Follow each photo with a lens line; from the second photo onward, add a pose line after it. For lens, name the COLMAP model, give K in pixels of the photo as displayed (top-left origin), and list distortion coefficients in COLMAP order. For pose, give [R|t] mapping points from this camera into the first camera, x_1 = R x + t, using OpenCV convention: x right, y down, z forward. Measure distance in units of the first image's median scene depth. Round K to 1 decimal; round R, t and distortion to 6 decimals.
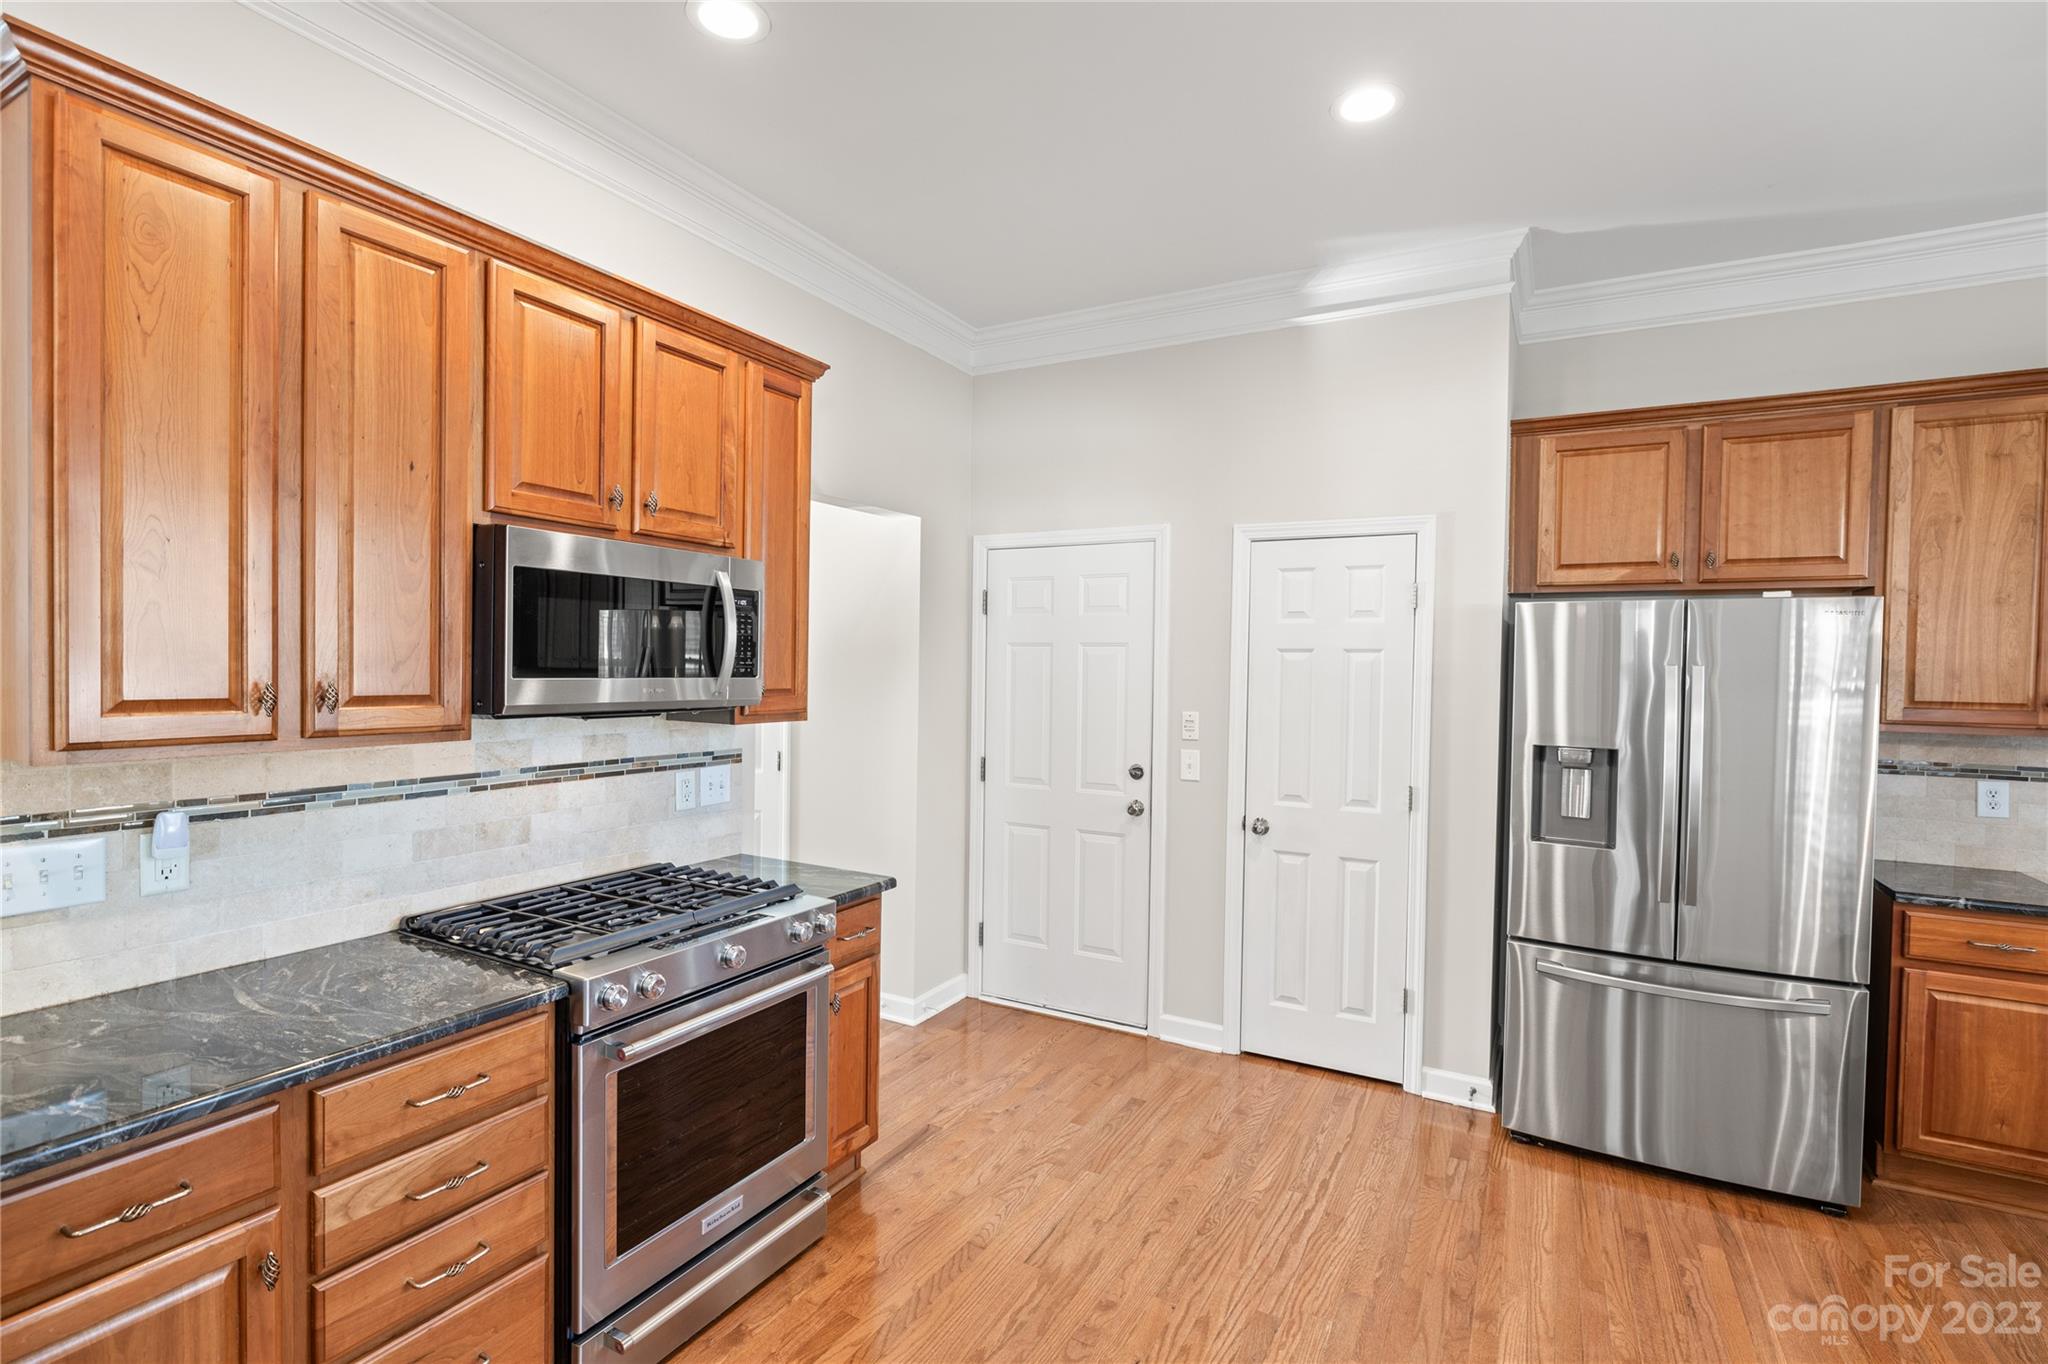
lens RADIAL K [[979.1, 0, 1021.5], [0, 979.1, 678.7], [0, 0, 1]] dist [-0.000073, 0.001014]
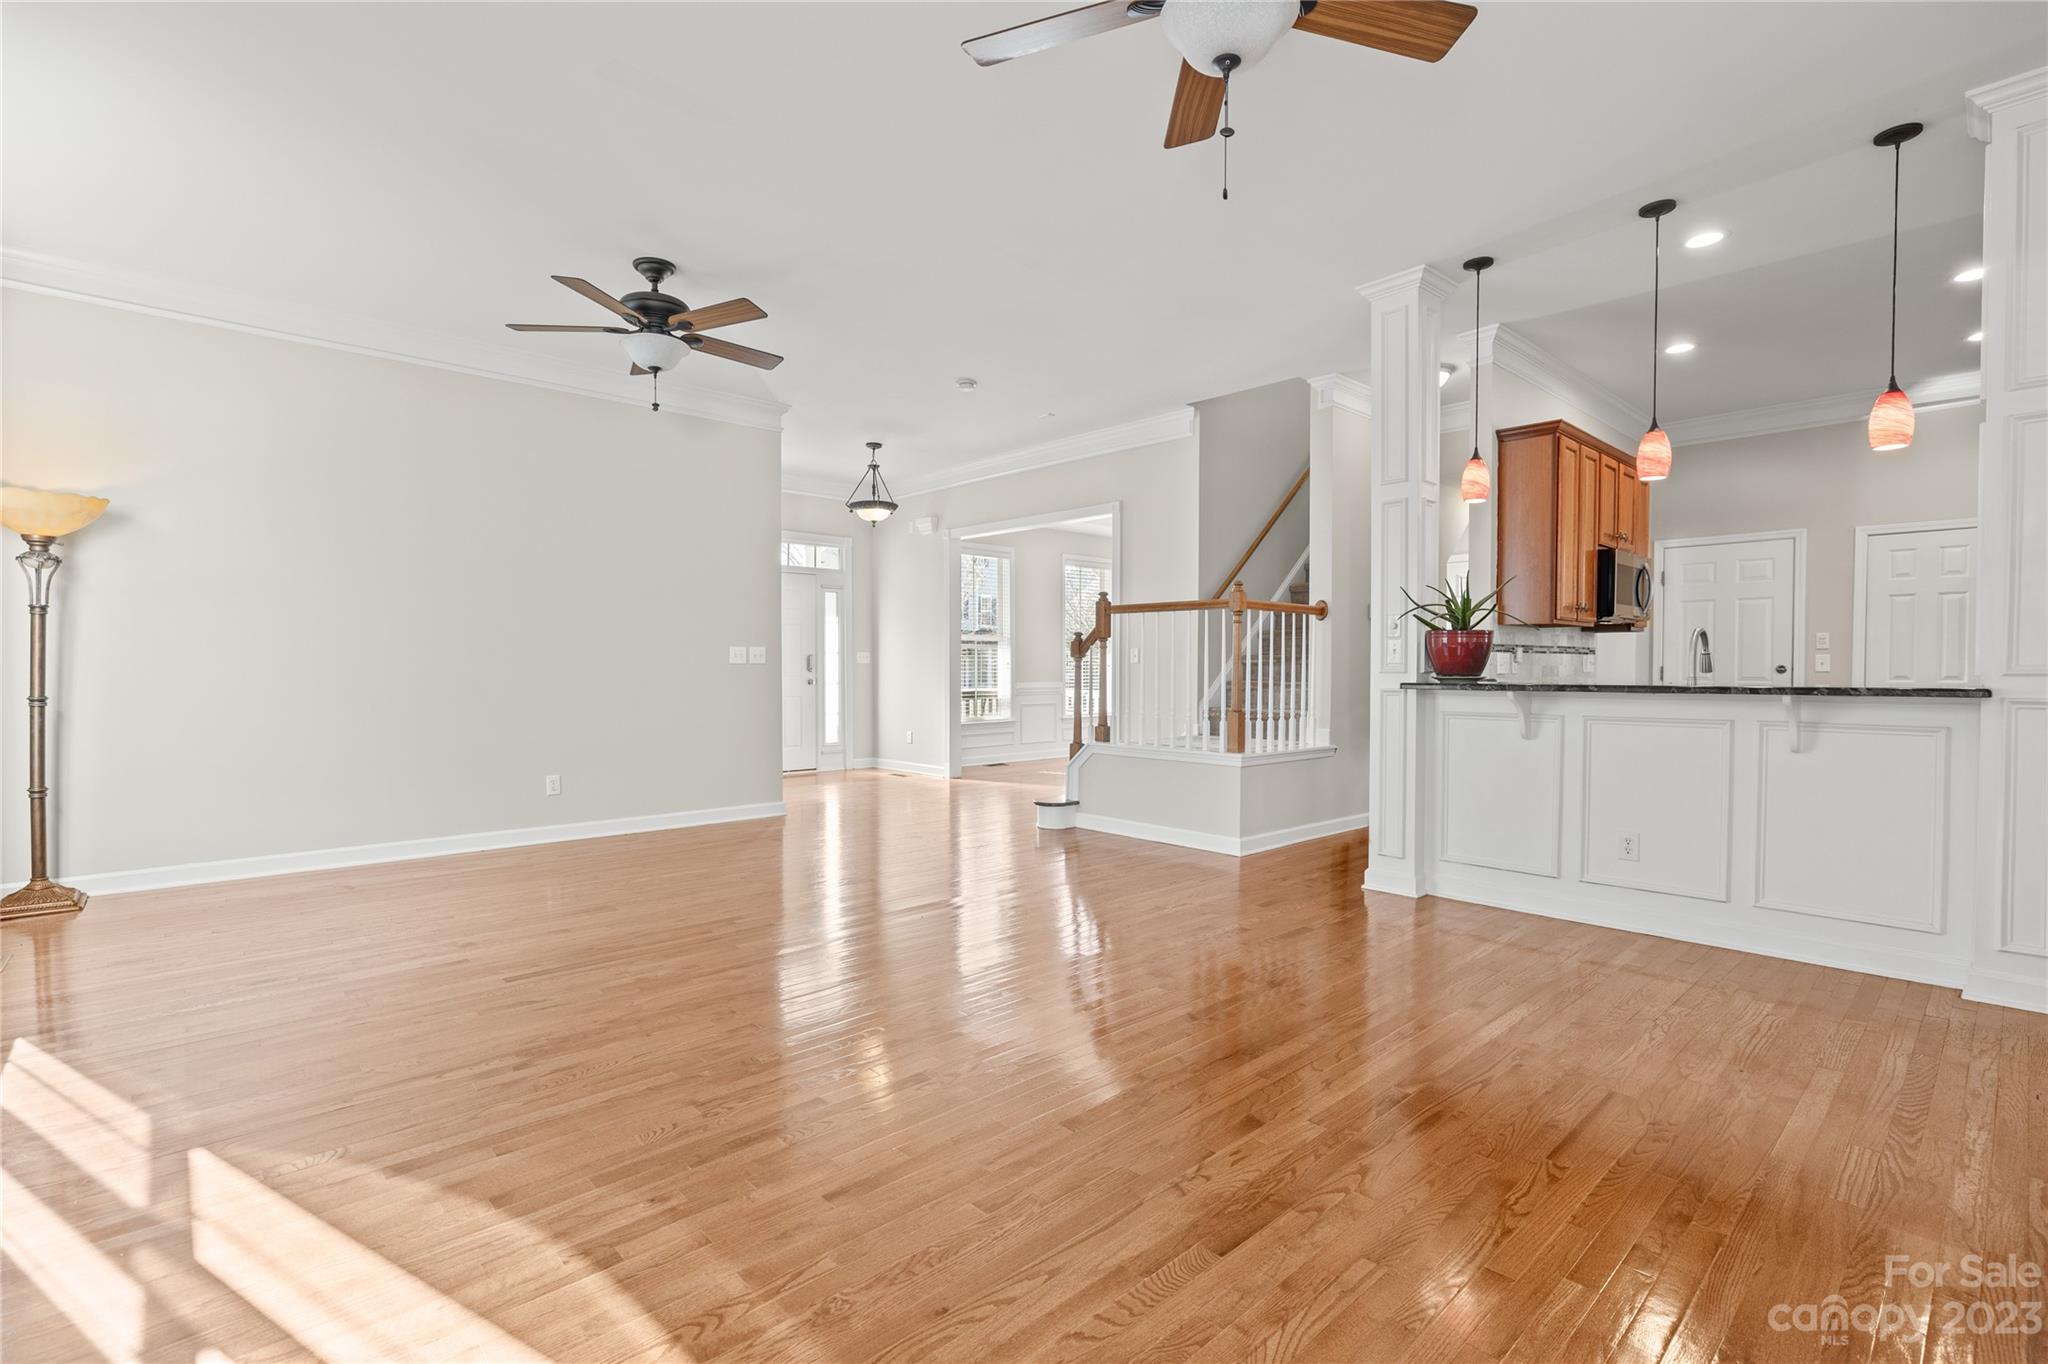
lens RADIAL K [[927.1, 0, 1014.4], [0, 927.1, 687.4], [0, 0, 1]] dist [0.001962, 0.000063]
pose [[0.945349, -0.007853, -0.325967, -0.732591], [0.011007, 0.999909, 0.007834, 0.113305], [0.325875, -0.010994, 0.945349, -1.183237]]
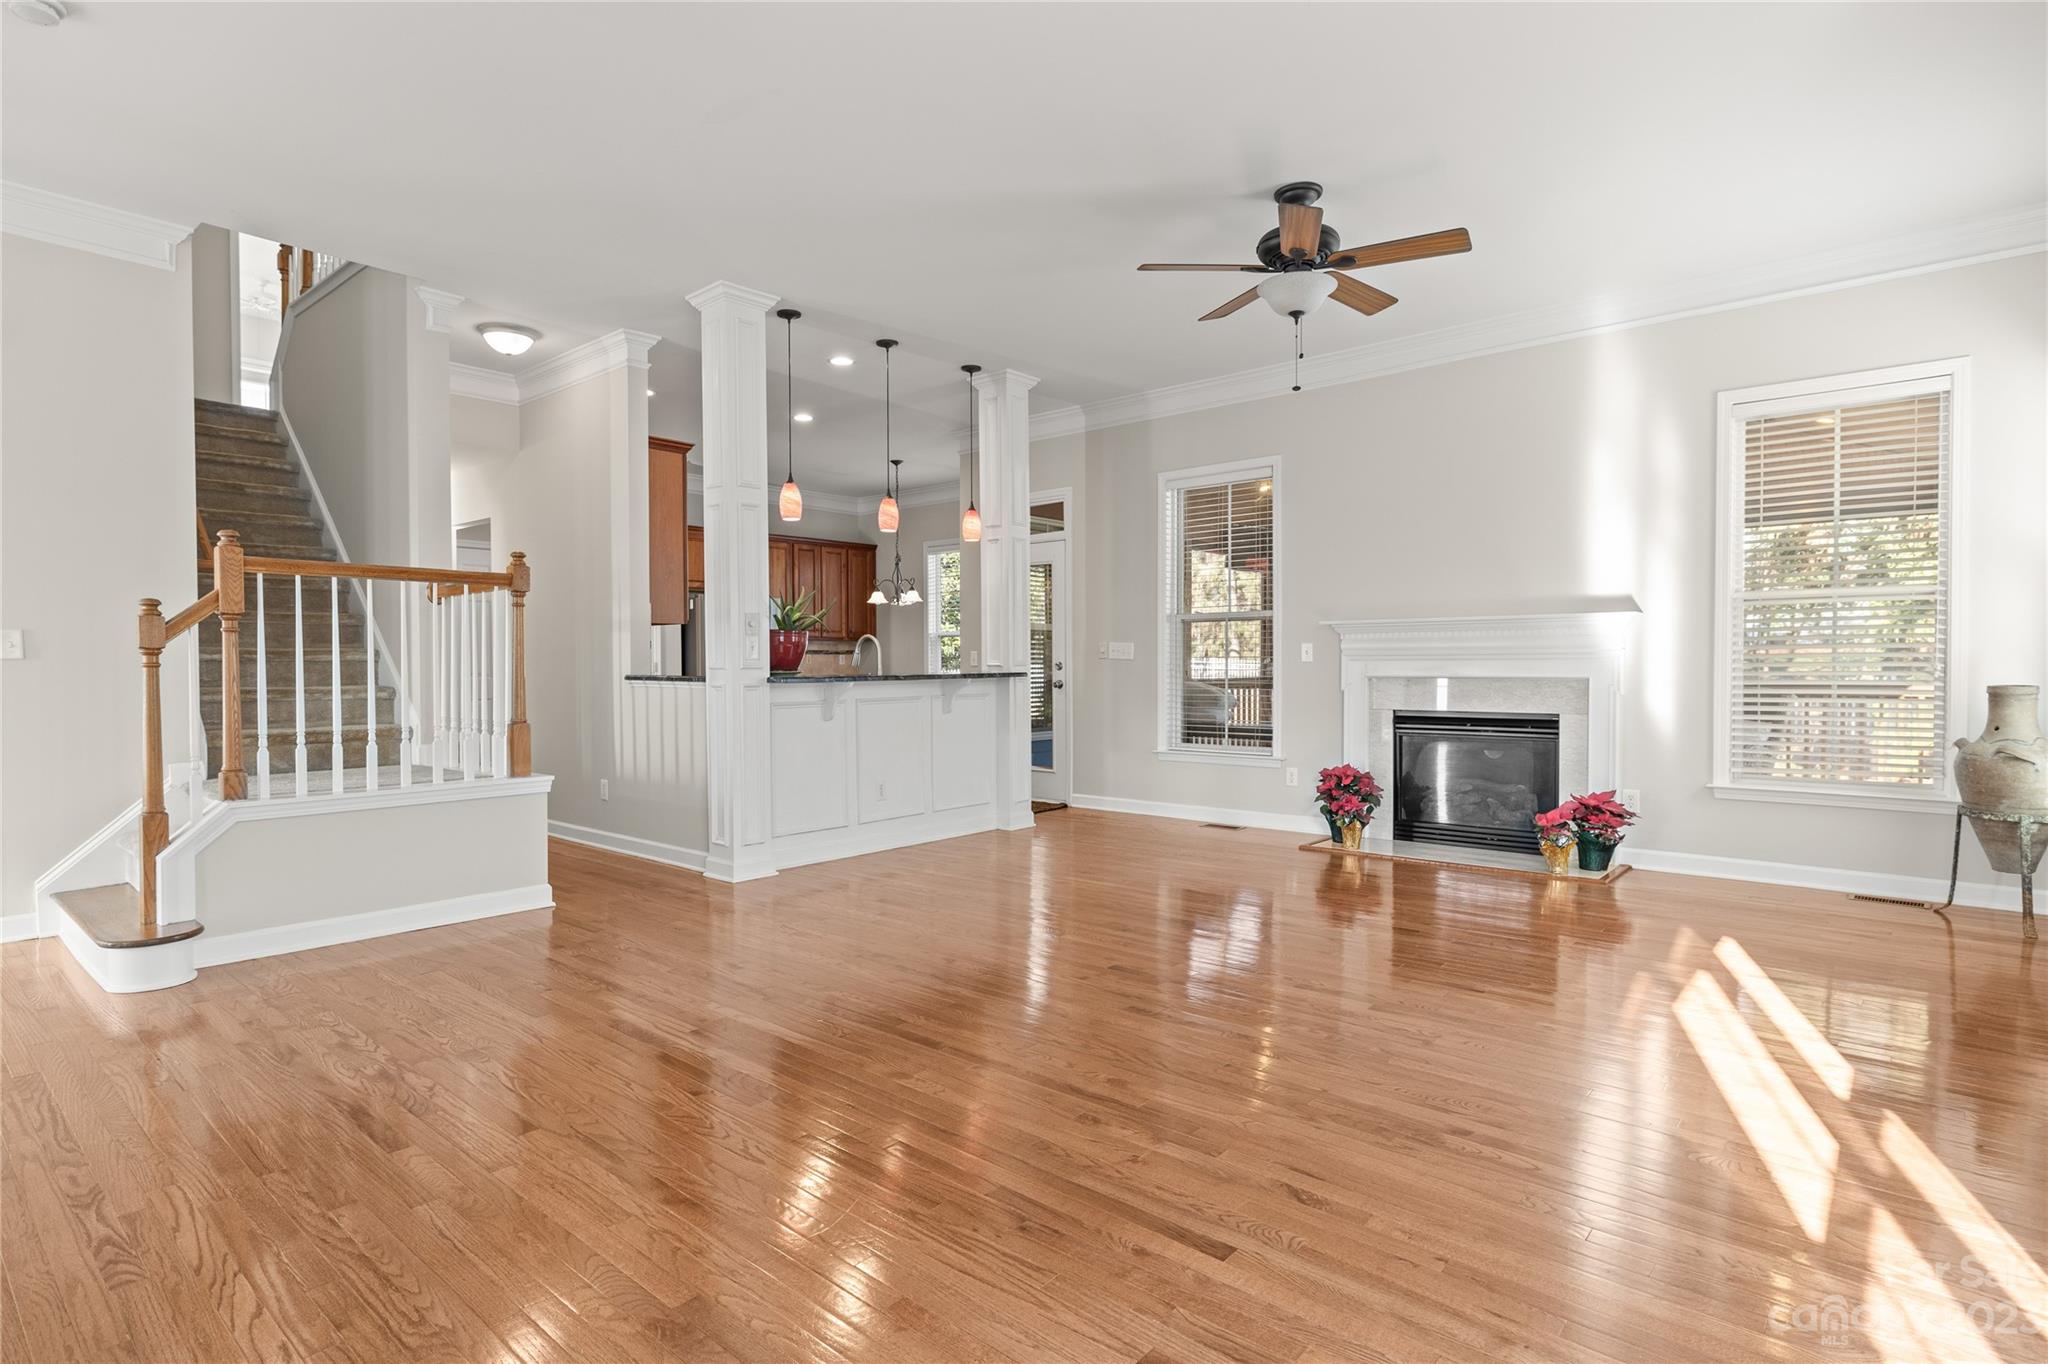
lens RADIAL K [[1035.0, 0, 1015.1], [0, 1035.0, 681.9], [0, 0, 1]] dist [-0.002181, 0.000400]
pose [[0.221987, -0.037231, 0.974339, -2.039257], [0.015310, 0.999281, 0.034696, 0.081887], [-0.974929, 0.007215, 0.222397, -0.505912]]
